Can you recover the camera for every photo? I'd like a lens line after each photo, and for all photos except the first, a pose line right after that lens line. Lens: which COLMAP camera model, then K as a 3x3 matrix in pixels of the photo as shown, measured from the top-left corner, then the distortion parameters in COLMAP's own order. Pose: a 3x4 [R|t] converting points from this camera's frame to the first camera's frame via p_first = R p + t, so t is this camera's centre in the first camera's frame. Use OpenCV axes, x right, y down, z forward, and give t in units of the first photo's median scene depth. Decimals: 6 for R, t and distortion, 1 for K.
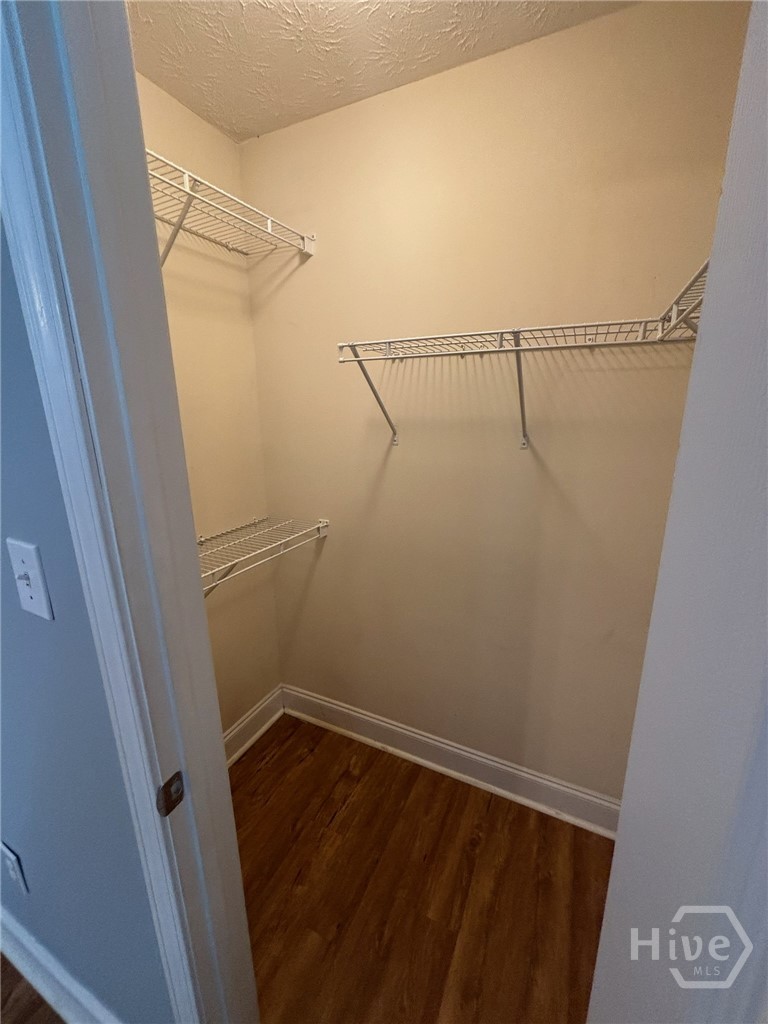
lens RADIAL K [[409.9, 0, 384.3], [0, 409.9, 511.6], [0, 0, 1]] dist [0.000375, -0.000169]
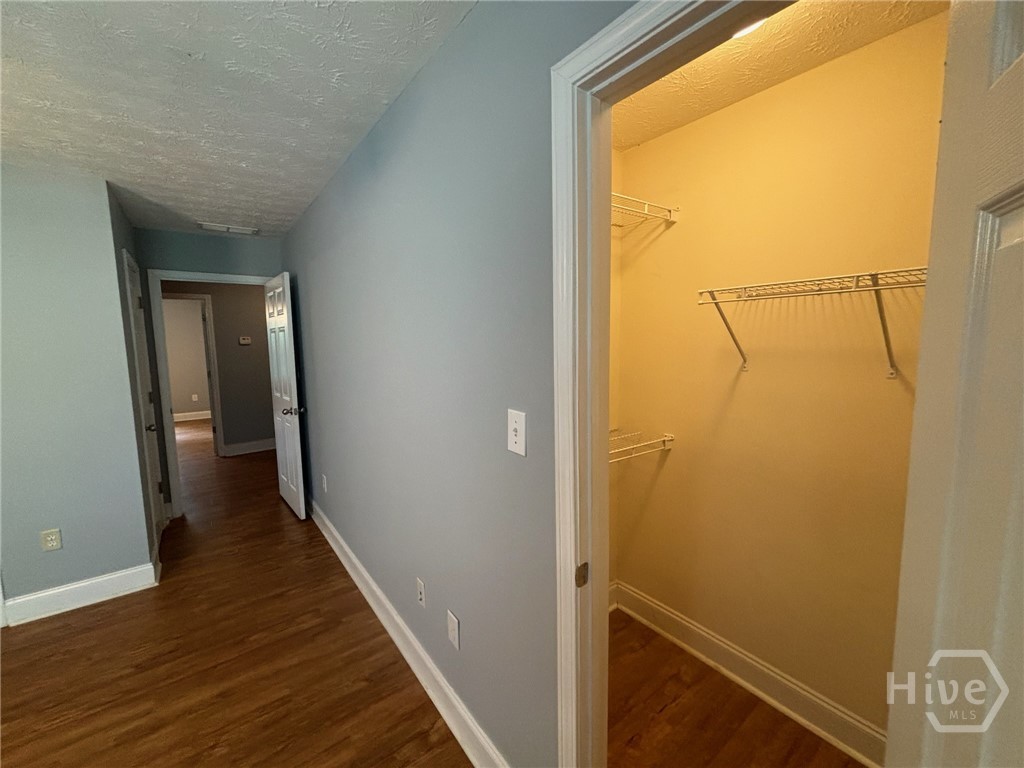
lens RADIAL K [[409.9, 0, 513.5], [0, 409.9, 383.5], [0, 0, 1]] dist [0.000375, -0.000169]
pose [[0.890711, 0.045689, -0.452268, -0.027260], [-0.107995, 0.987719, -0.112908, 0.064812], [0.441555, 0.149411, 0.884706, -0.265617]]
